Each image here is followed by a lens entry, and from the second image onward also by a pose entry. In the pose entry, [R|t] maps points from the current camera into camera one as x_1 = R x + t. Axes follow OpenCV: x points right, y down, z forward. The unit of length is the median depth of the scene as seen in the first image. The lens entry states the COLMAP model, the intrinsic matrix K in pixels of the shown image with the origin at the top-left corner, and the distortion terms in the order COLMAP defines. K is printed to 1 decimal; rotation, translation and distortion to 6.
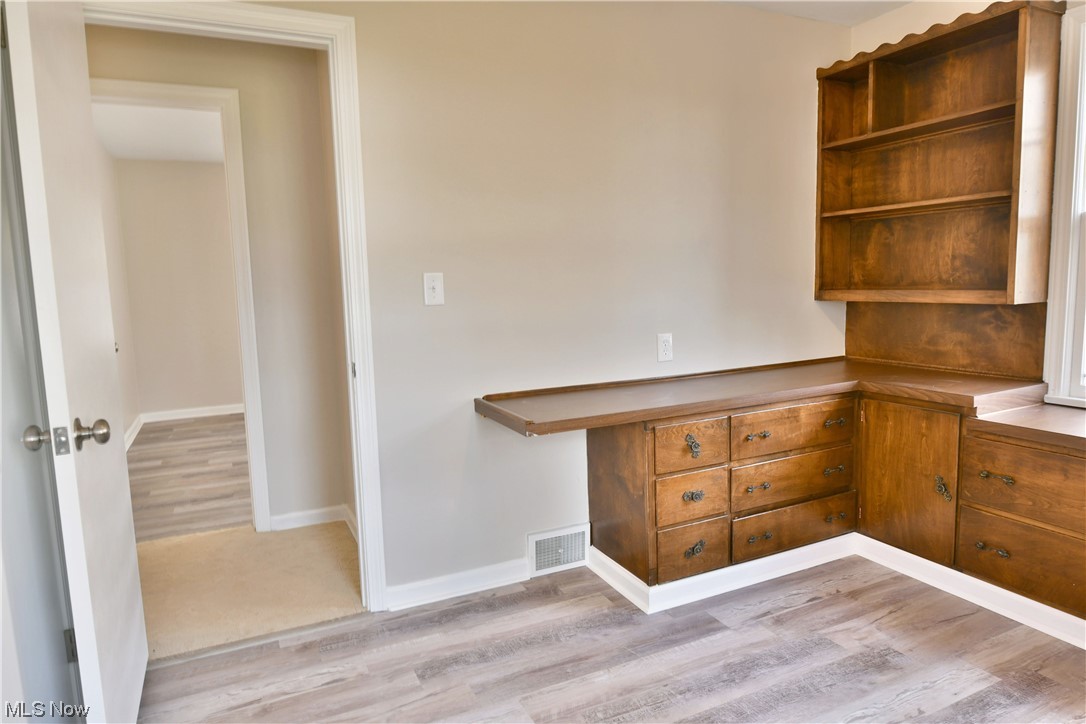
lens RADIAL K [[665.3, 0, 536.3], [0, 665.3, 363.6], [0, 0, 1]] dist [-0.015590, -0.002207]
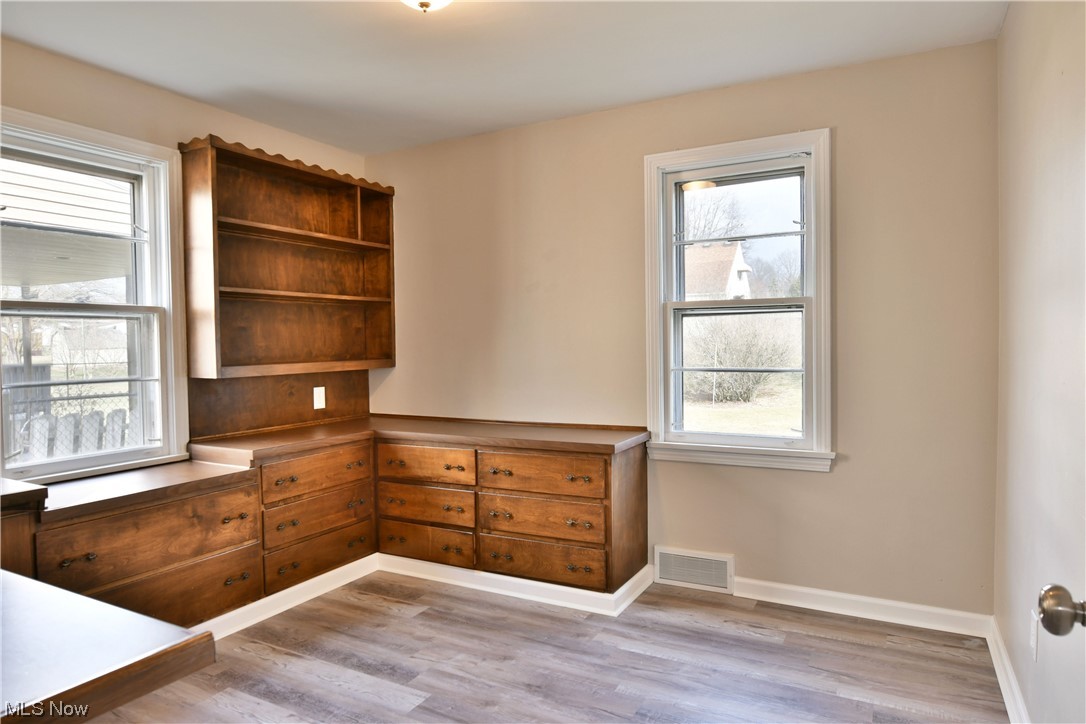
lens RADIAL K [[670.0, 0, 537.5], [0, 670.0, 362.8], [0, 0, 1]] dist [-0.012581, -0.003978]
pose [[-0.591973, 0.010287, 0.805892, -0.429632], [0.128692, 0.988296, 0.081916, -0.094320], [-0.795617, 0.152203, -0.586369, 0.815943]]
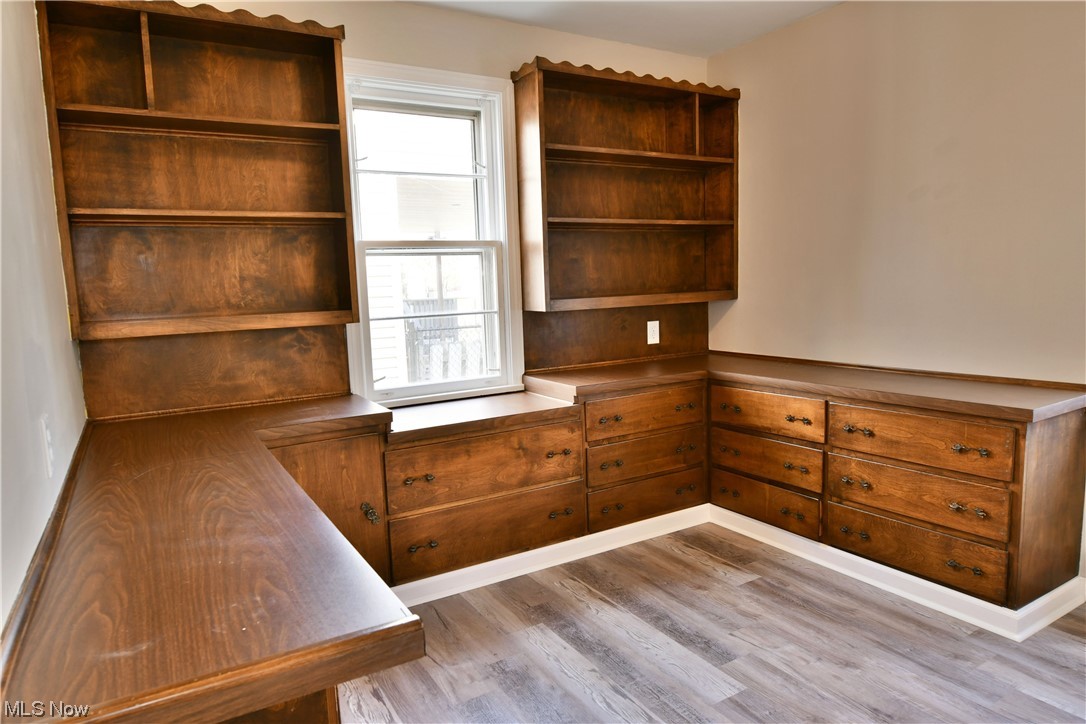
lens RADIAL K [[672.1, 0, 539.3], [0, 672.1, 364.0], [0, 0, 1]] dist [-0.011151, -0.004511]
pose [[-0.101566, -0.090222, 0.990729, -0.324736], [0.159748, 0.981476, 0.105756, -0.080942], [-0.981919, 0.169009, -0.085272, 0.714733]]
